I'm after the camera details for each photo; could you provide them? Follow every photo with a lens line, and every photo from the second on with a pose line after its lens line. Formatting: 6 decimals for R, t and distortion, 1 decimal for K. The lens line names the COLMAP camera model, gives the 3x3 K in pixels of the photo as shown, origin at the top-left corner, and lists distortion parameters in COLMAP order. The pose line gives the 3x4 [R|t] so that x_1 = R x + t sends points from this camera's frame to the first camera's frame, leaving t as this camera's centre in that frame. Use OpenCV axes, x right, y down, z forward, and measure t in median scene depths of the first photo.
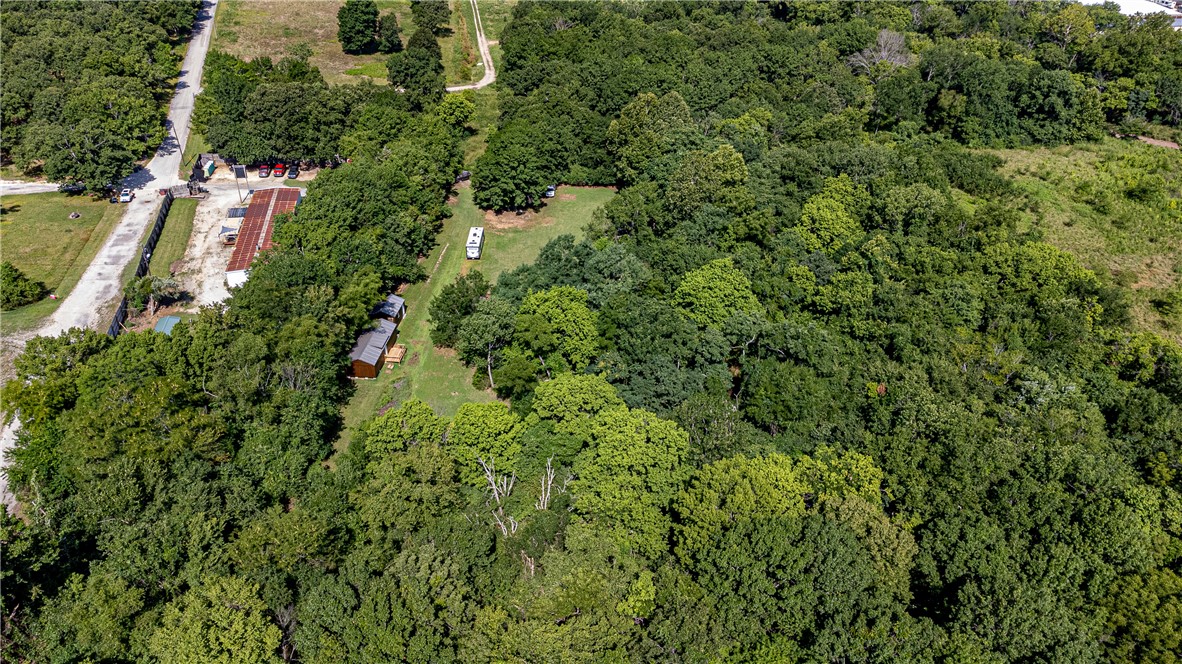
lens RADIAL K [[881.6, 0, 591.0], [0, 881.6, 332.0], [0, 0, 1]] dist [0.031913, 0.040398]
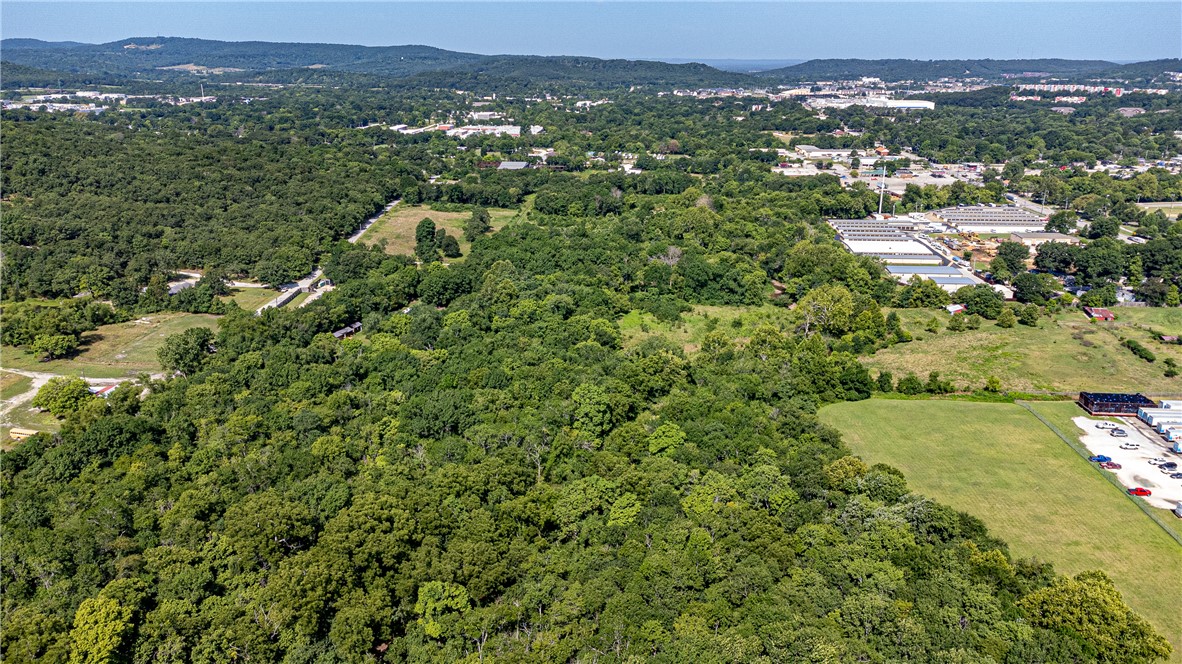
lens RADIAL K [[881.5, 0, 591.0], [0, 881.5, 332.0], [0, 0, 1]] dist [0.057448, 0.007046]
pose [[0.967876, 0.067053, -0.242323, 1.184330], [-0.126072, 0.963296, -0.236996, 0.572868], [0.217538, 0.259933, 0.940804, -1.428939]]
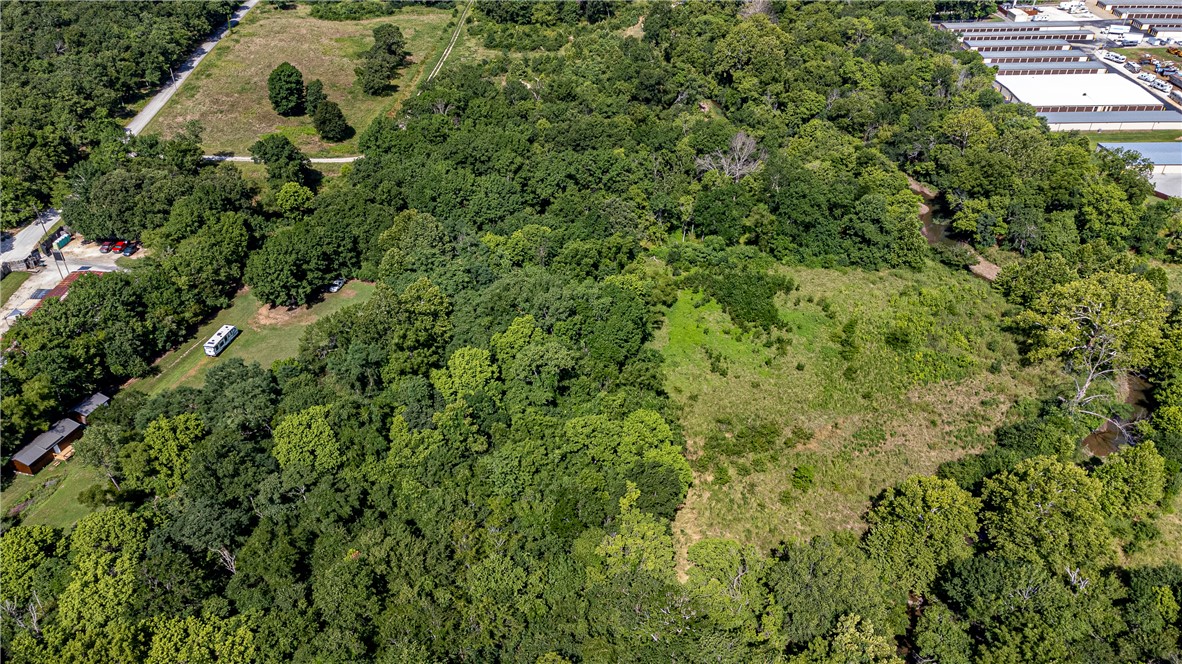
lens RADIAL K [[879.9, 0, 591.0], [0, 879.9, 332.0], [0, 0, 1]] dist [0.030093, 0.042107]
pose [[0.979319, 0.099428, -0.176207, 0.684156], [-0.094032, 0.994815, 0.038734, -0.256667], [0.179145, -0.021364, 0.983591, -0.048424]]
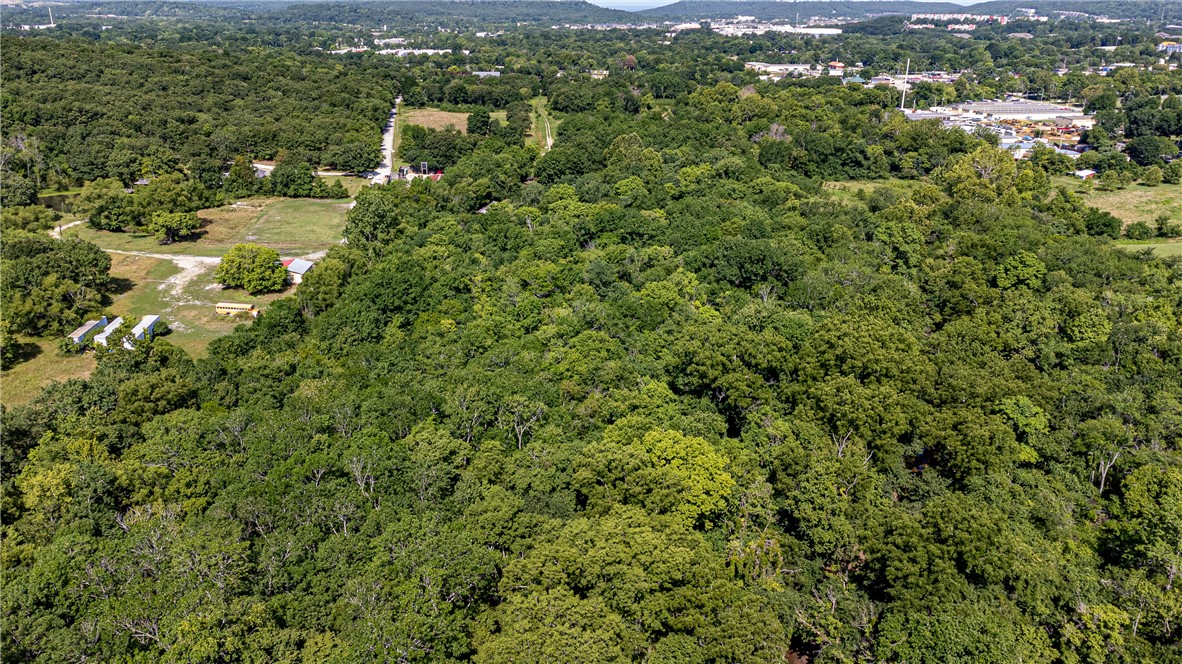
lens RADIAL K [[881.6, 0, 591.0], [0, 881.6, 332.0], [0, 0, 1]] dist [0.031913, 0.040398]
pose [[0.995717, 0.026382, -0.088614, 0.254767], [-0.043632, 0.979072, -0.198784, 0.802023], [0.081516, 0.201798, 0.976029, -1.227148]]
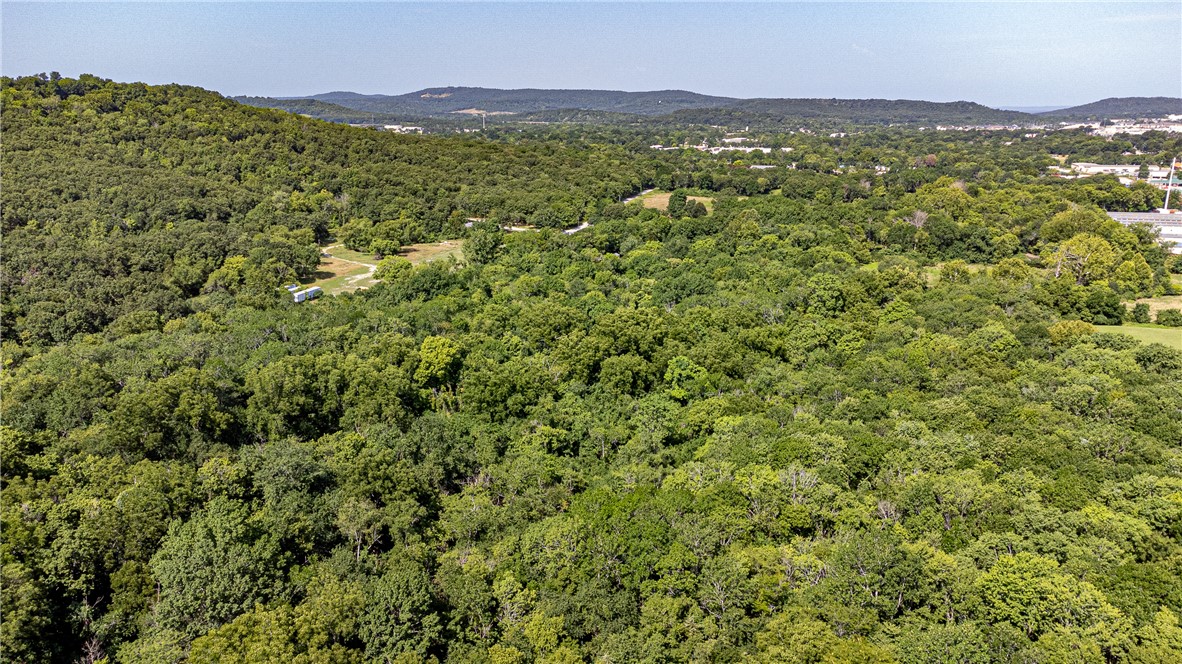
lens RADIAL K [[892.0, 0, 591.0], [0, 892.0, 332.0], [0, 0, 1]] dist [0.004378, 0.086662]
pose [[0.864130, 0.113515, -0.490299, 1.305735], [-0.258061, 0.936346, -0.238036, 1.030556], [0.432069, 0.332221, 0.838418, -1.576734]]
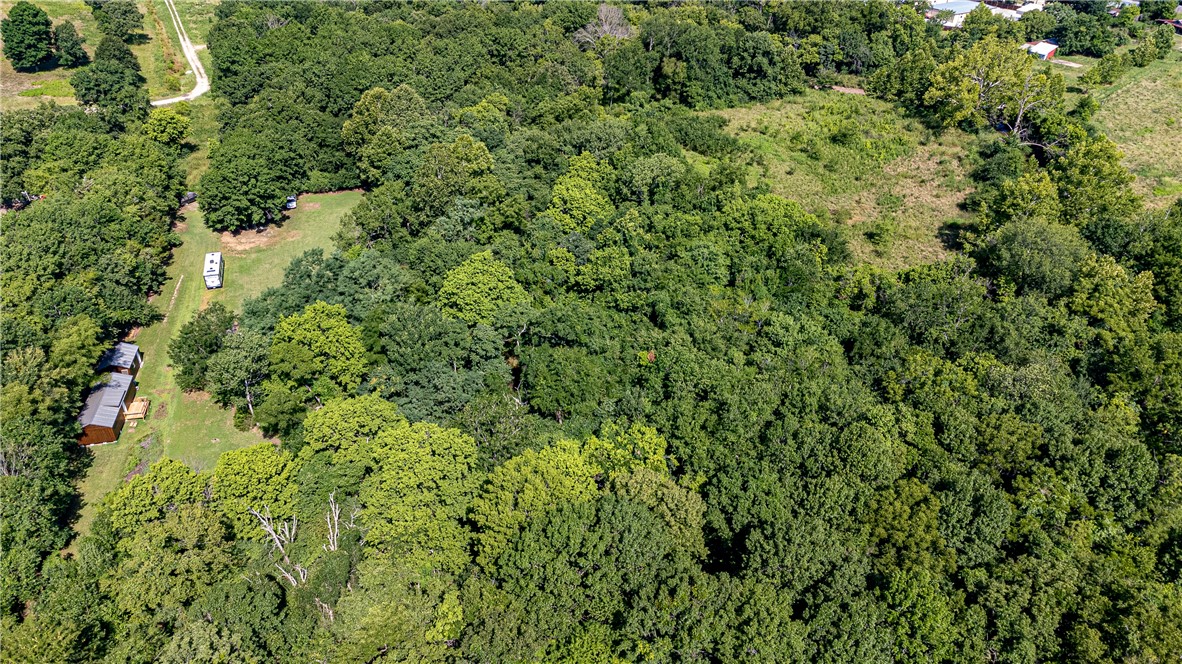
lens RADIAL K [[881.6, 0, 591.0], [0, 881.6, 332.0], [0, 0, 1]] dist [0.031913, 0.040398]
pose [[0.956504, -0.165851, 0.239988, 0.014348], [0.161671, 0.986145, 0.037145, -0.011383], [-0.242824, 0.003269, 0.970065, 0.014919]]
